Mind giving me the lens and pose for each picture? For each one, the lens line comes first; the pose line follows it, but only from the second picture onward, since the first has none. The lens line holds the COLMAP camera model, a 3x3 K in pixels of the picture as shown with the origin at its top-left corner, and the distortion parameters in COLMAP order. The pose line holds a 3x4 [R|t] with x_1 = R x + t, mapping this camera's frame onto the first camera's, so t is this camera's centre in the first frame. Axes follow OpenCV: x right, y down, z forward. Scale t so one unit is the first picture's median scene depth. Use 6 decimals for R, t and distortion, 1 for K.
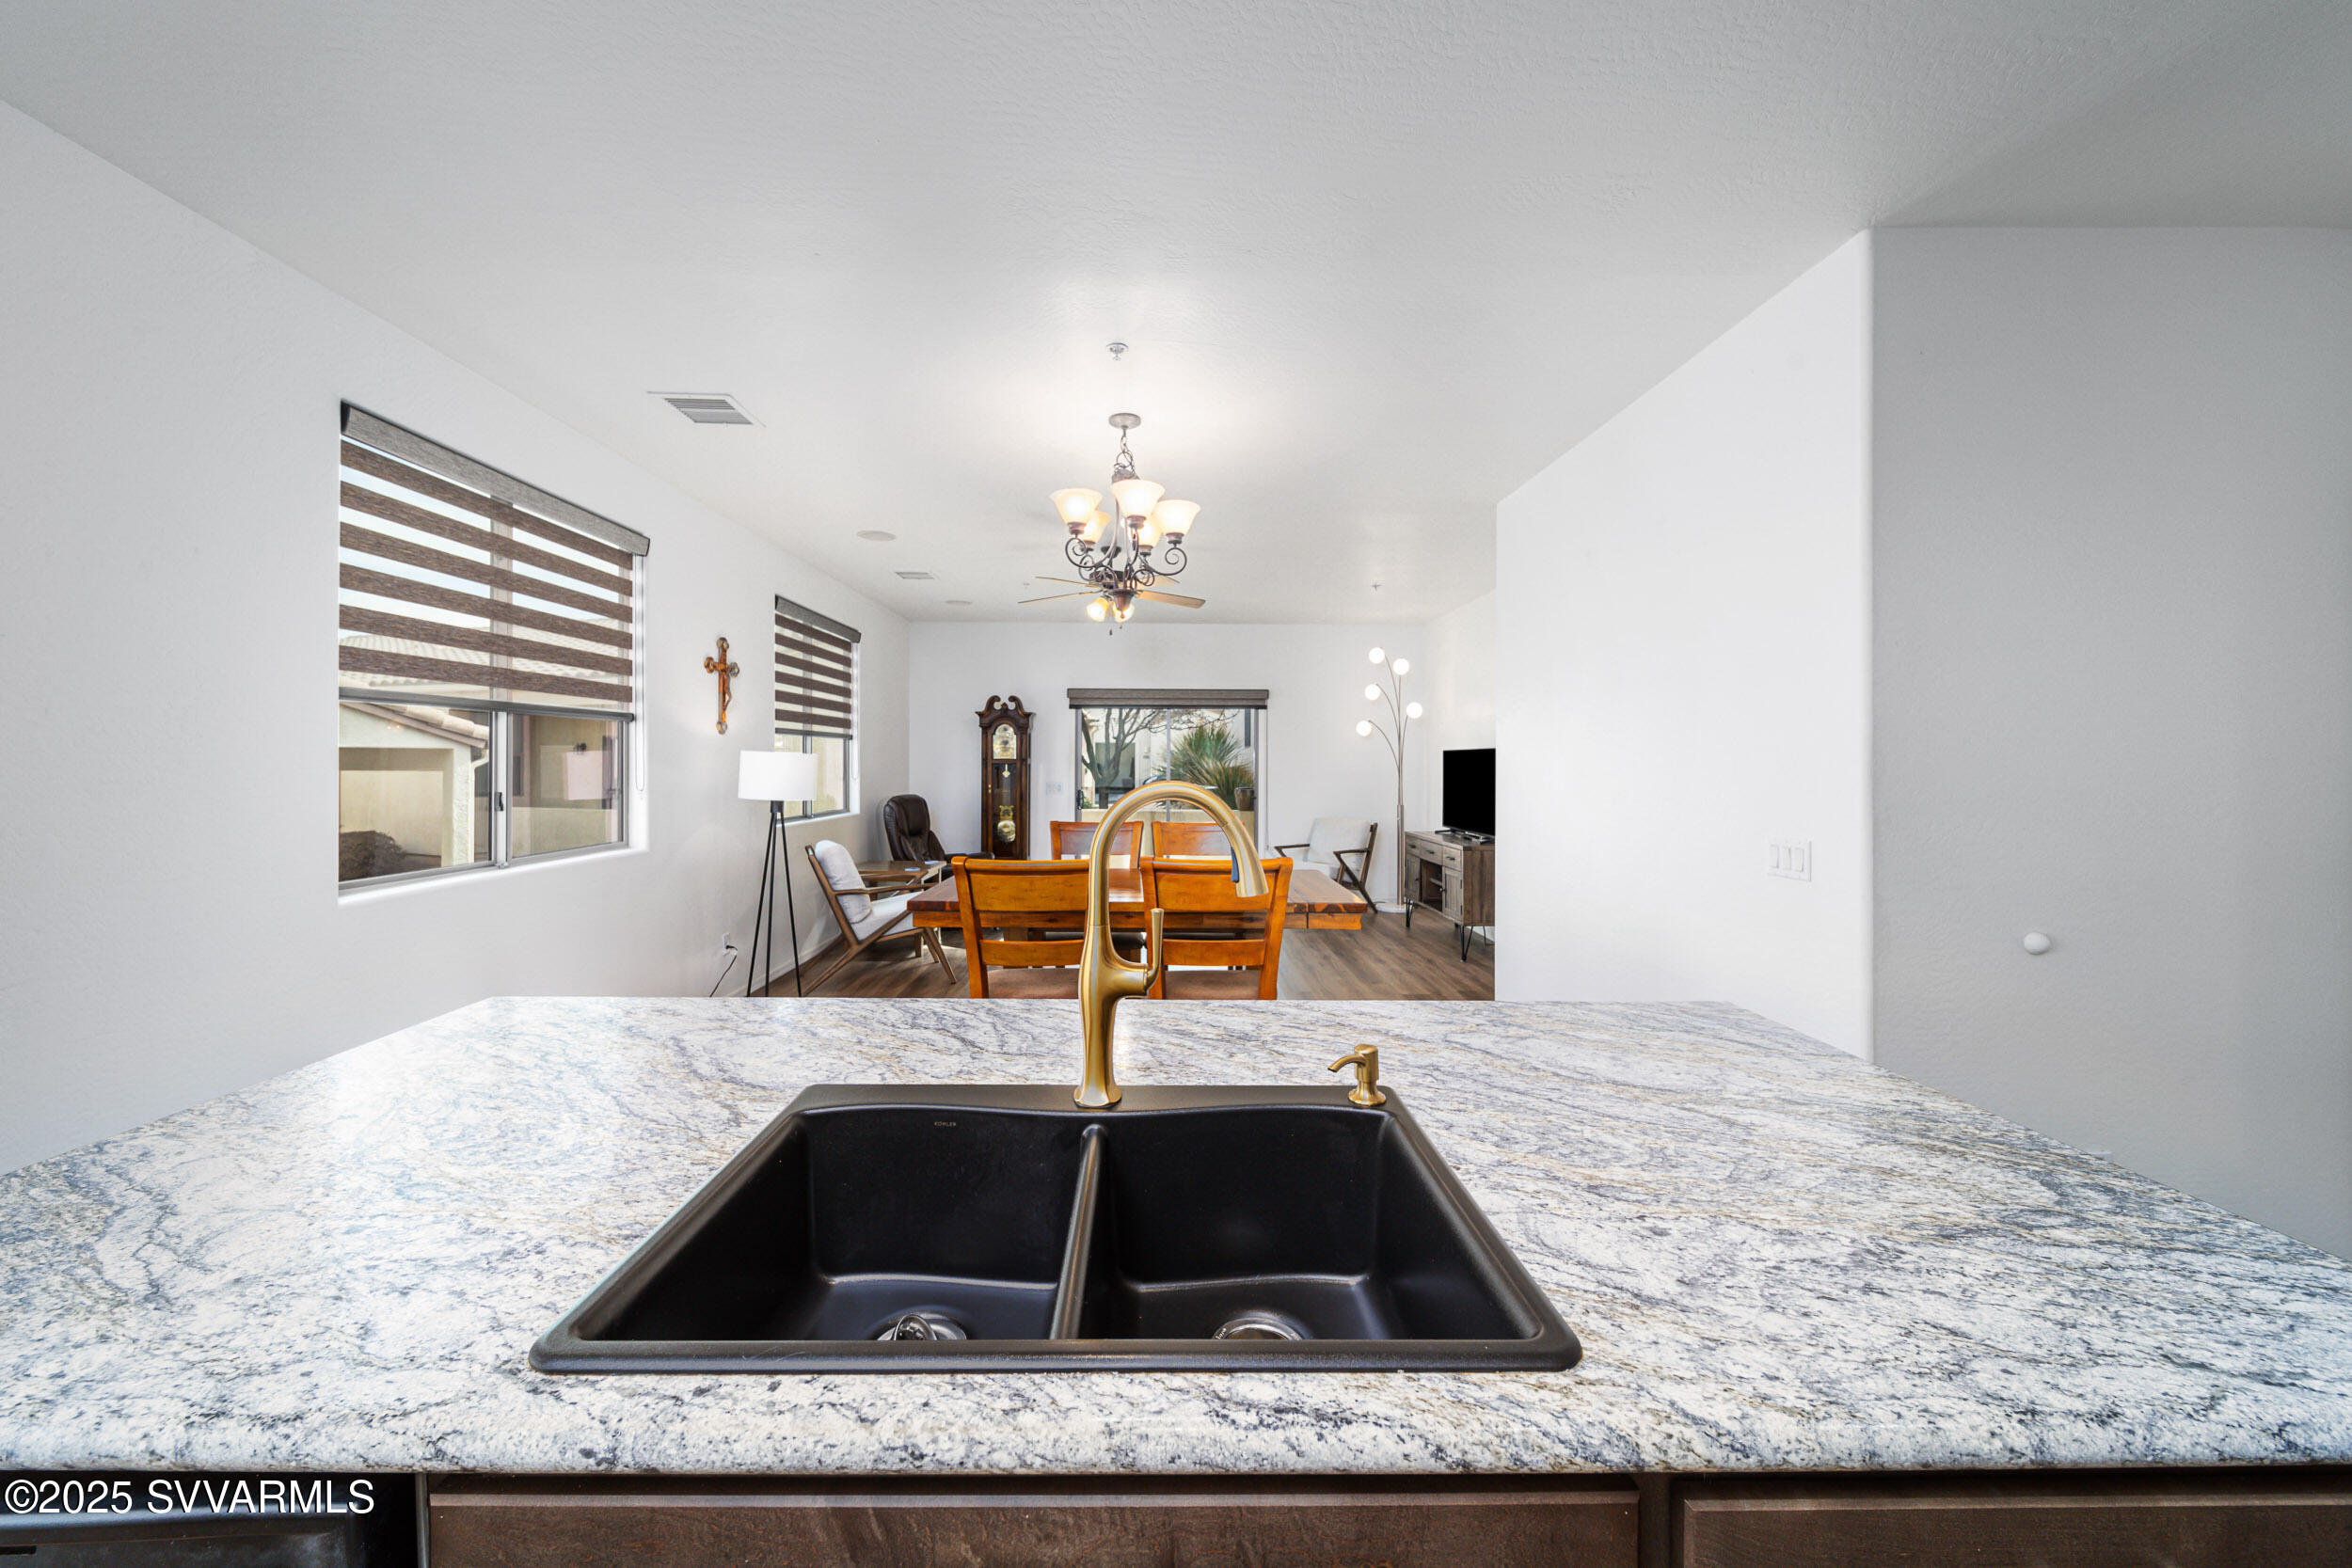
lens RADIAL K [[833.3, 0, 1170.3], [0, 833.3, 766.9], [0, 0, 1]] dist [-0.007883, 0.000325]
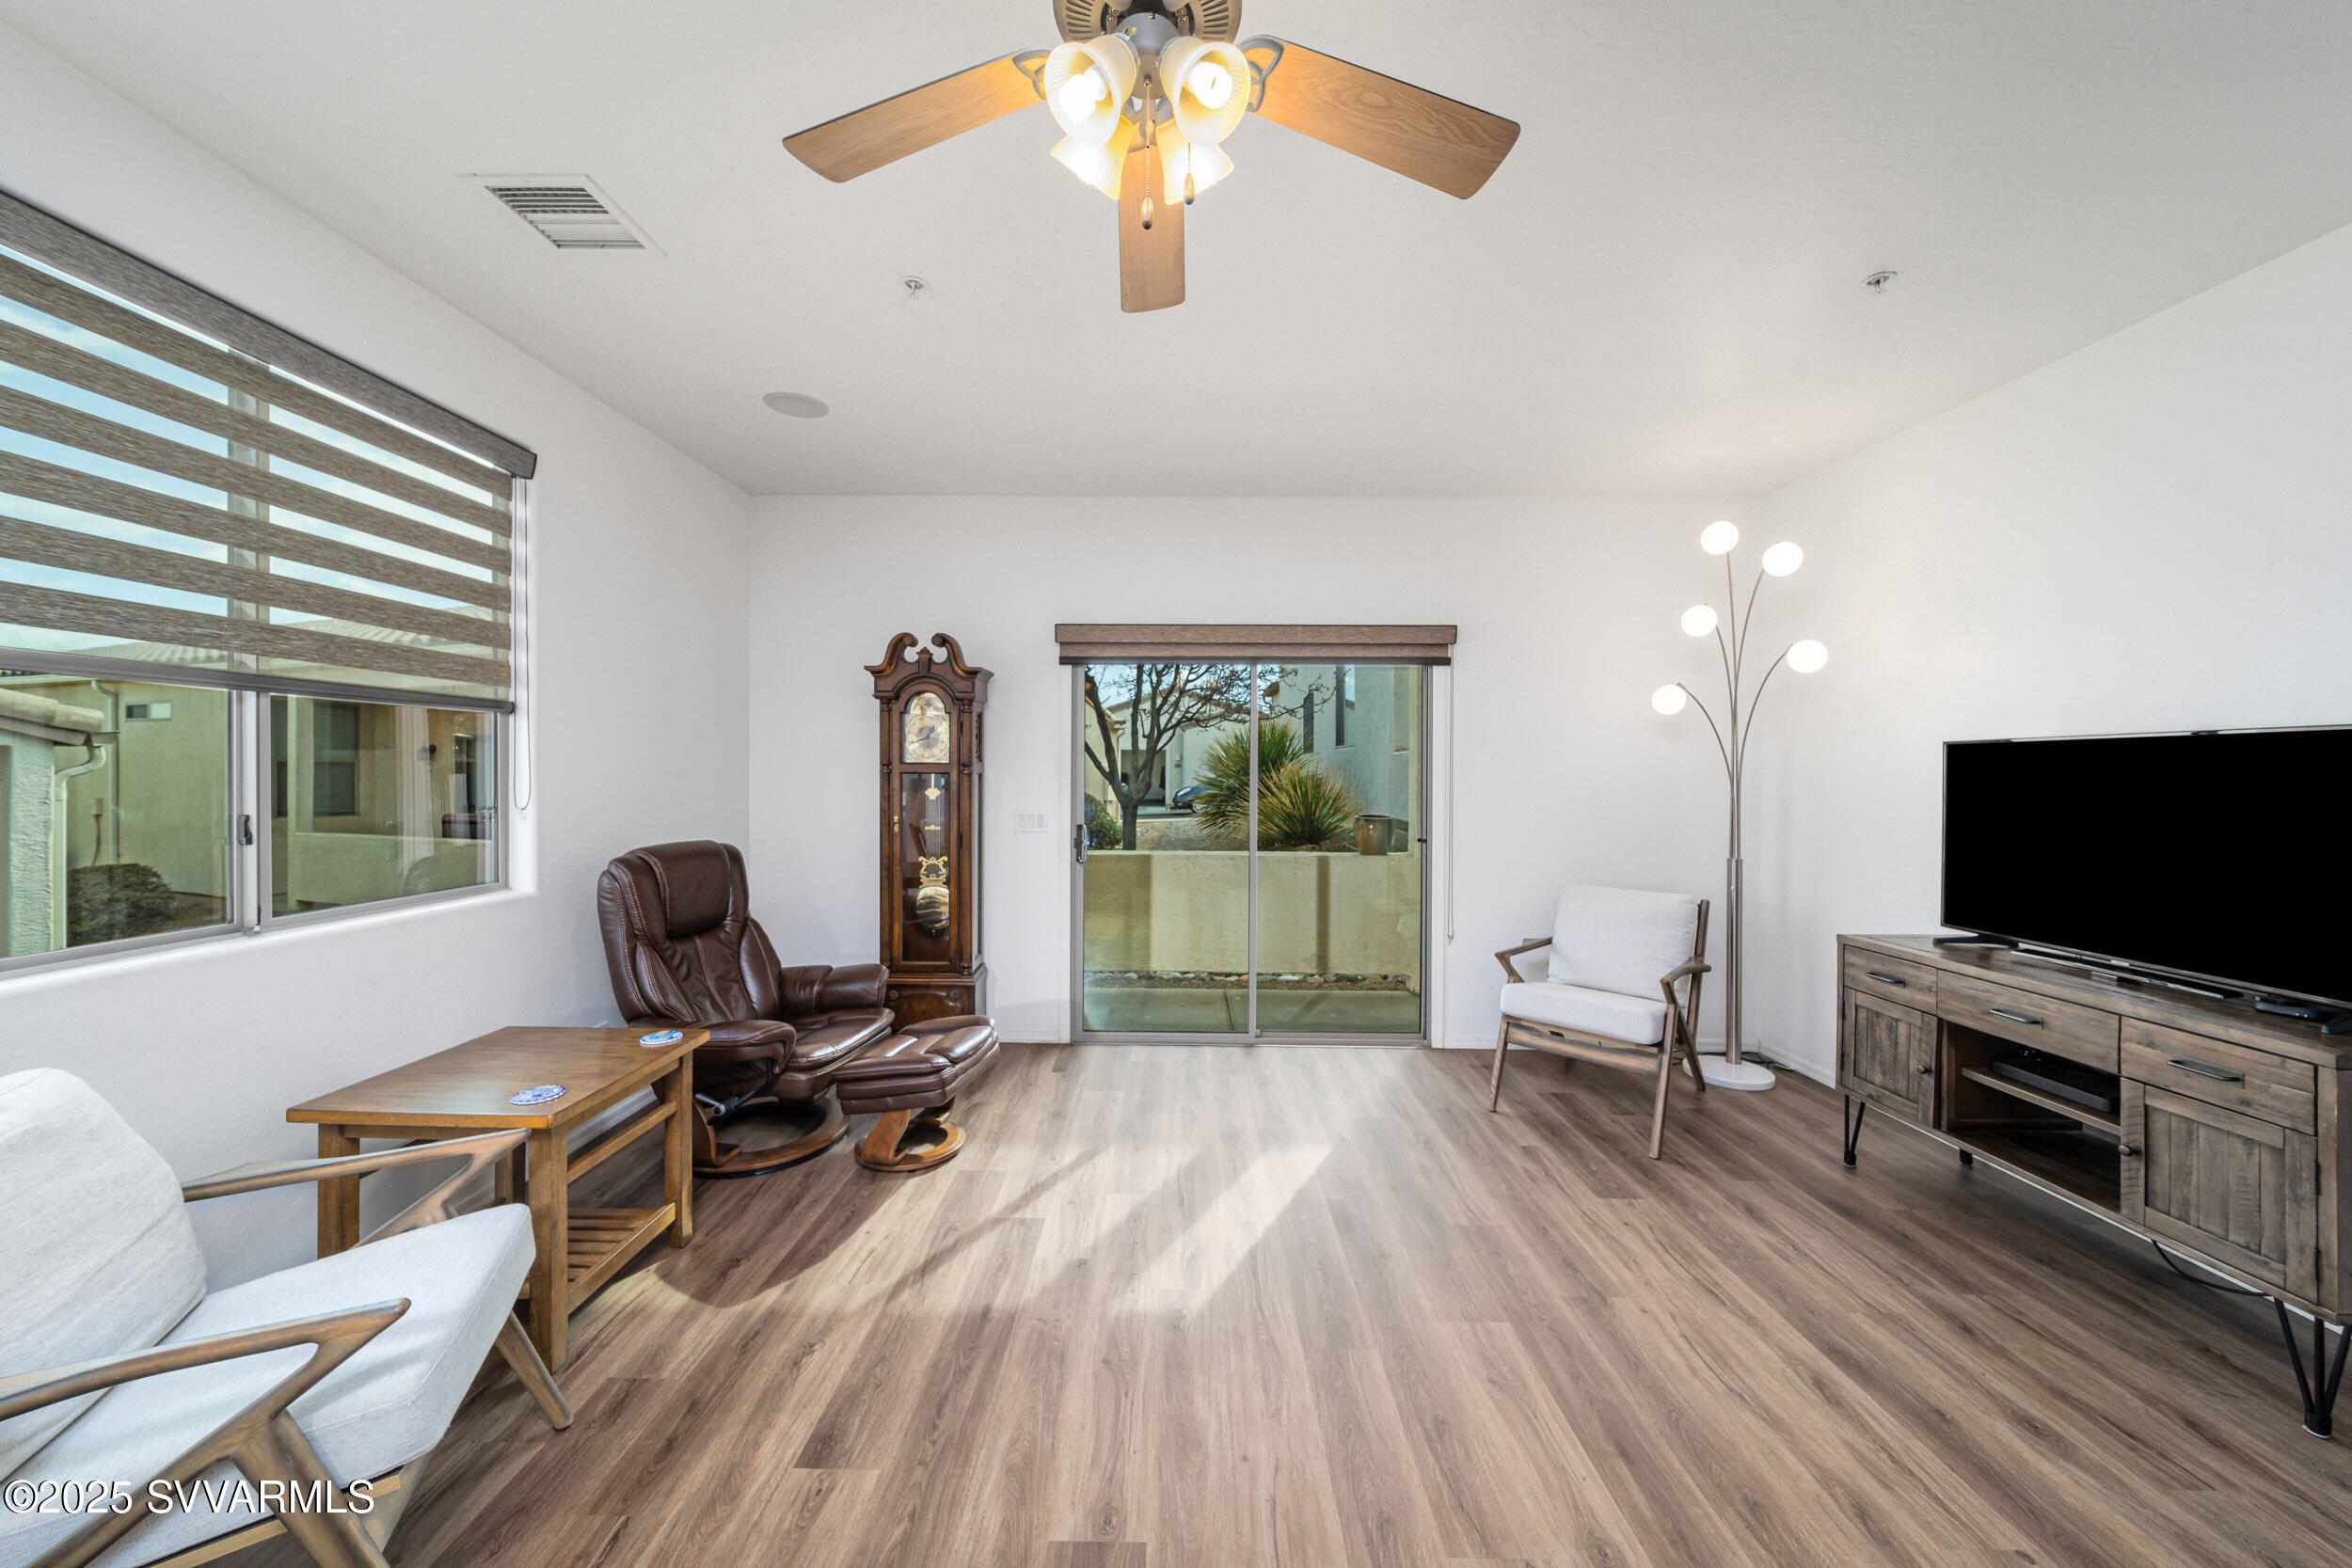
lens RADIAL K [[797.4, 0, 1161.1], [0, 797.4, 776.1], [0, 0, 1]] dist [-0.019377, -0.000179]
pose [[0.999041, 0.001992, -0.043730, -0.039753], [-0.002050, 0.999997, -0.001289, -0.001456], [0.043728, 0.001377, 0.999043, 0.539678]]
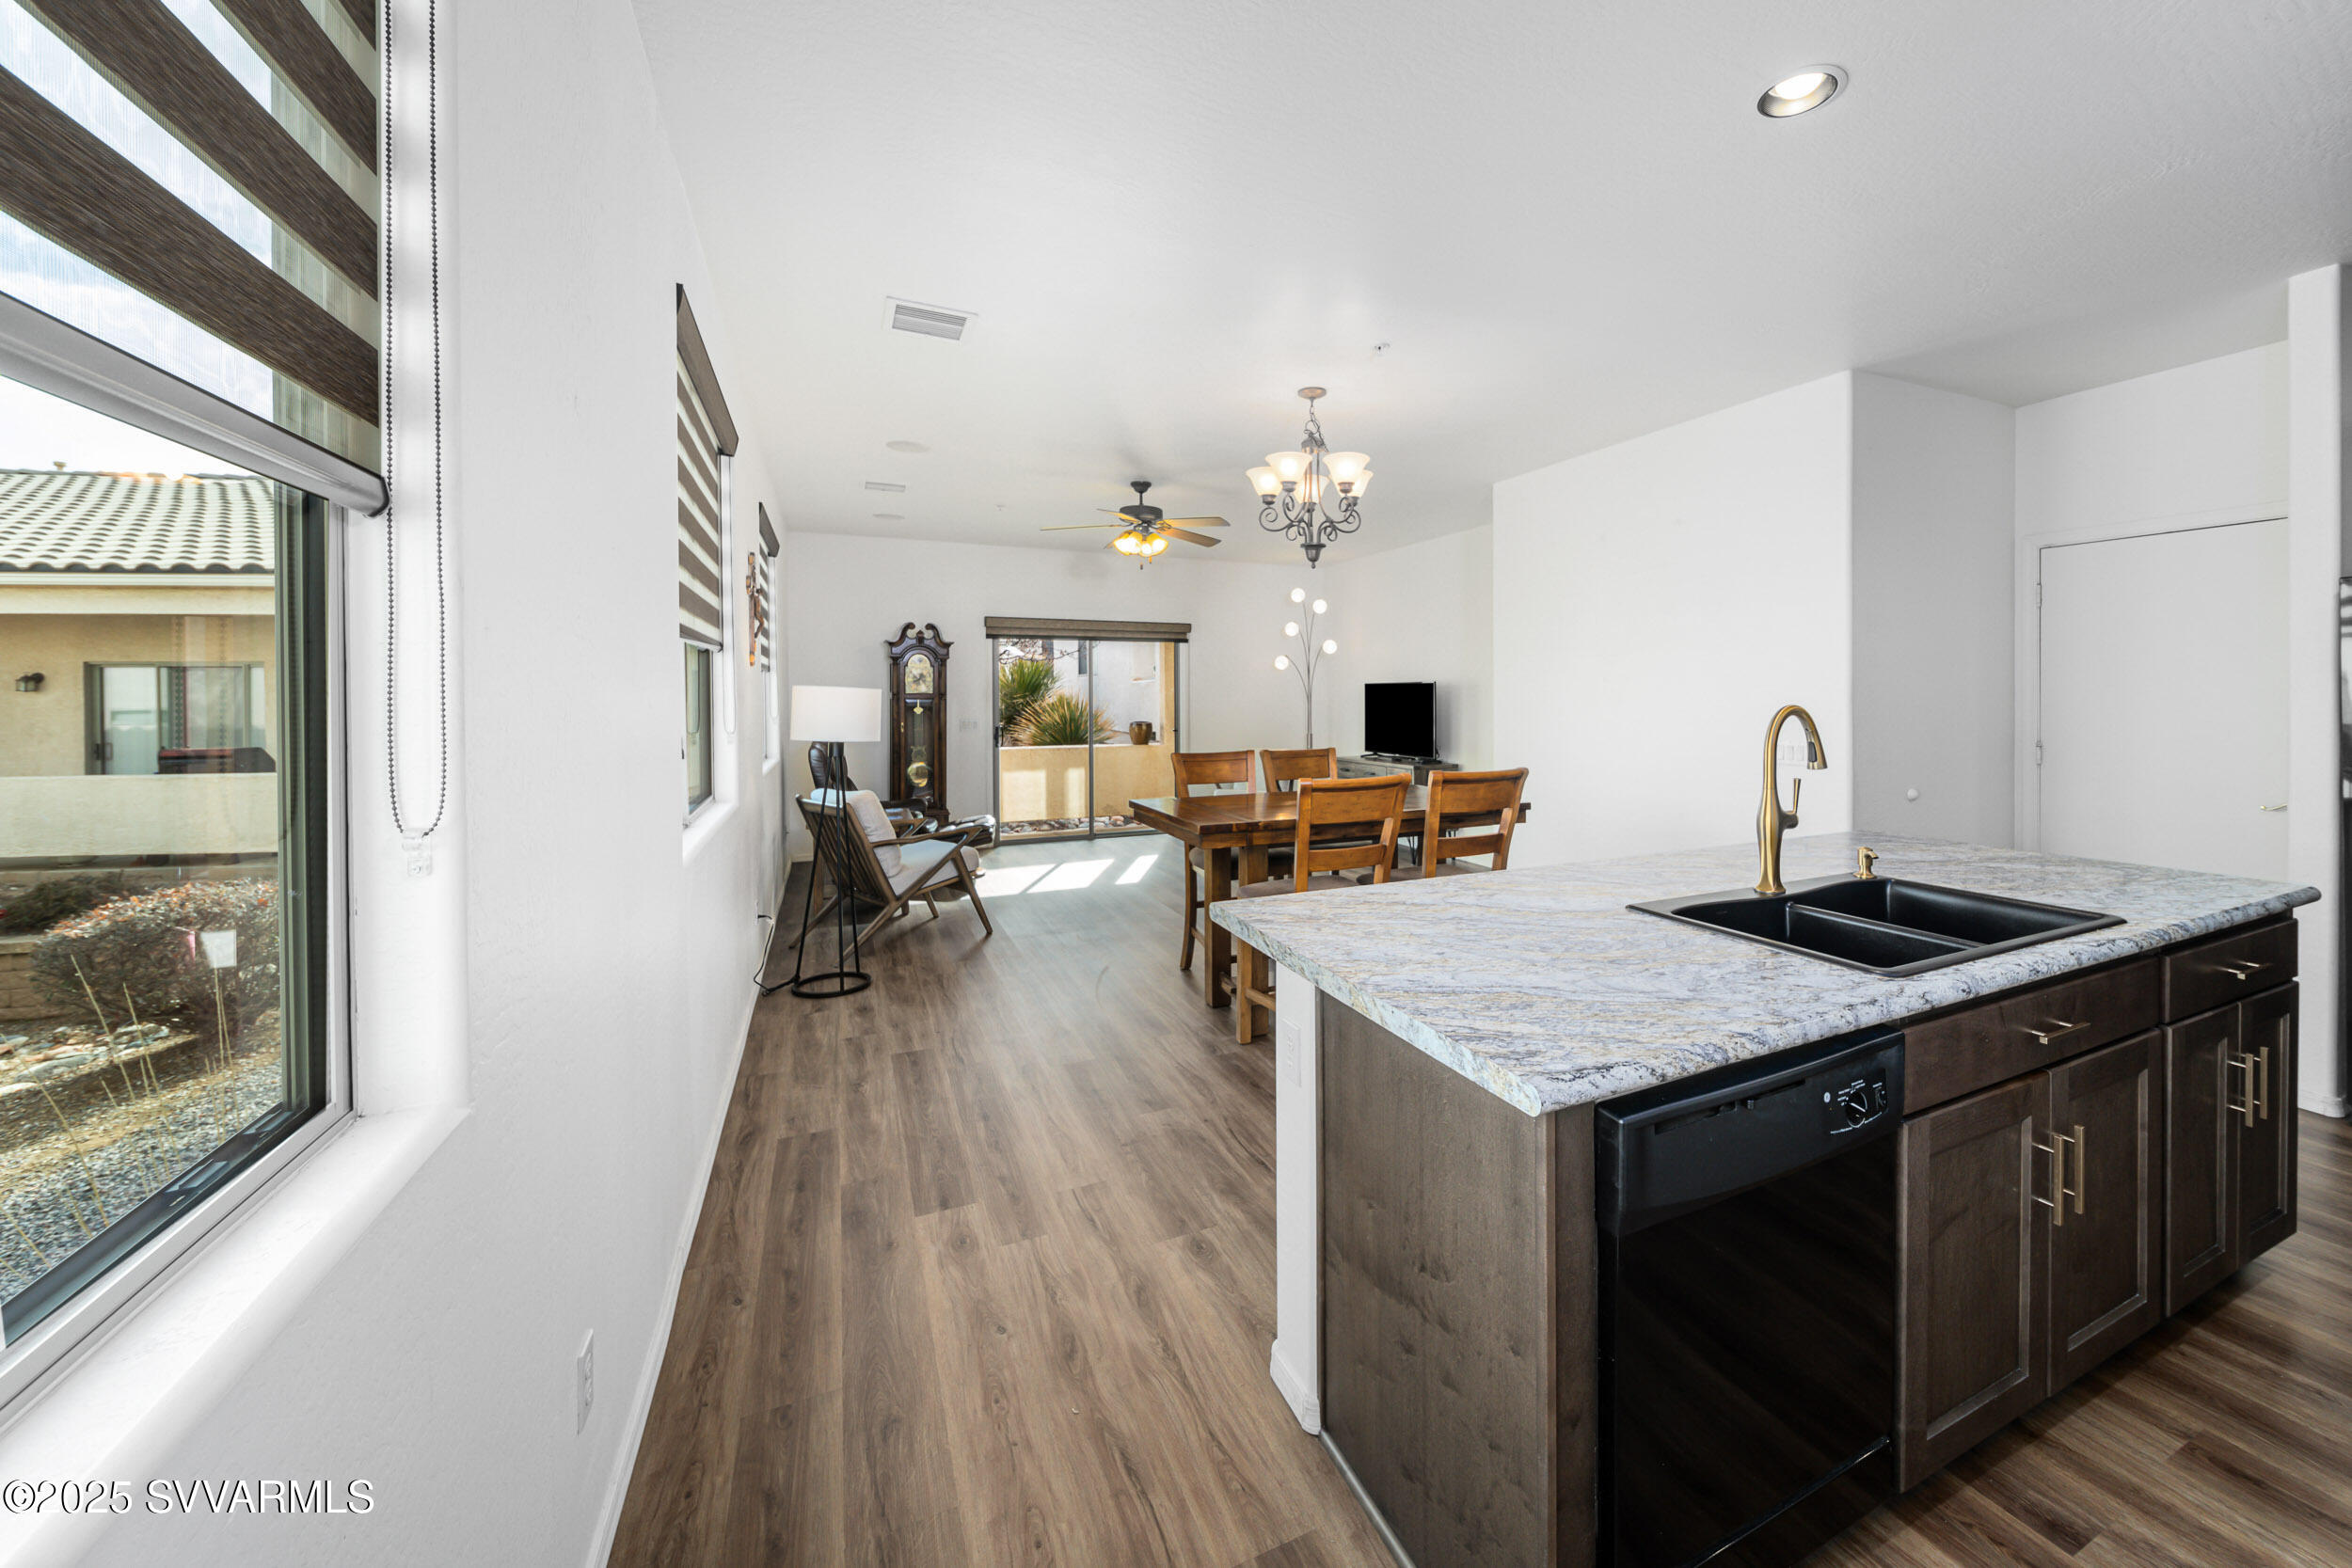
lens RADIAL K [[895.3, 0, 1282.4], [0, 895.3, 706.9], [0, 0, 1]] dist [0.037180, 0.000164]
pose [[0.901862, -0.013247, 0.431820, -0.266896], [0.010149, 0.999904, 0.009478, -0.000520], [-0.431904, -0.004166, 0.901910, -0.037184]]
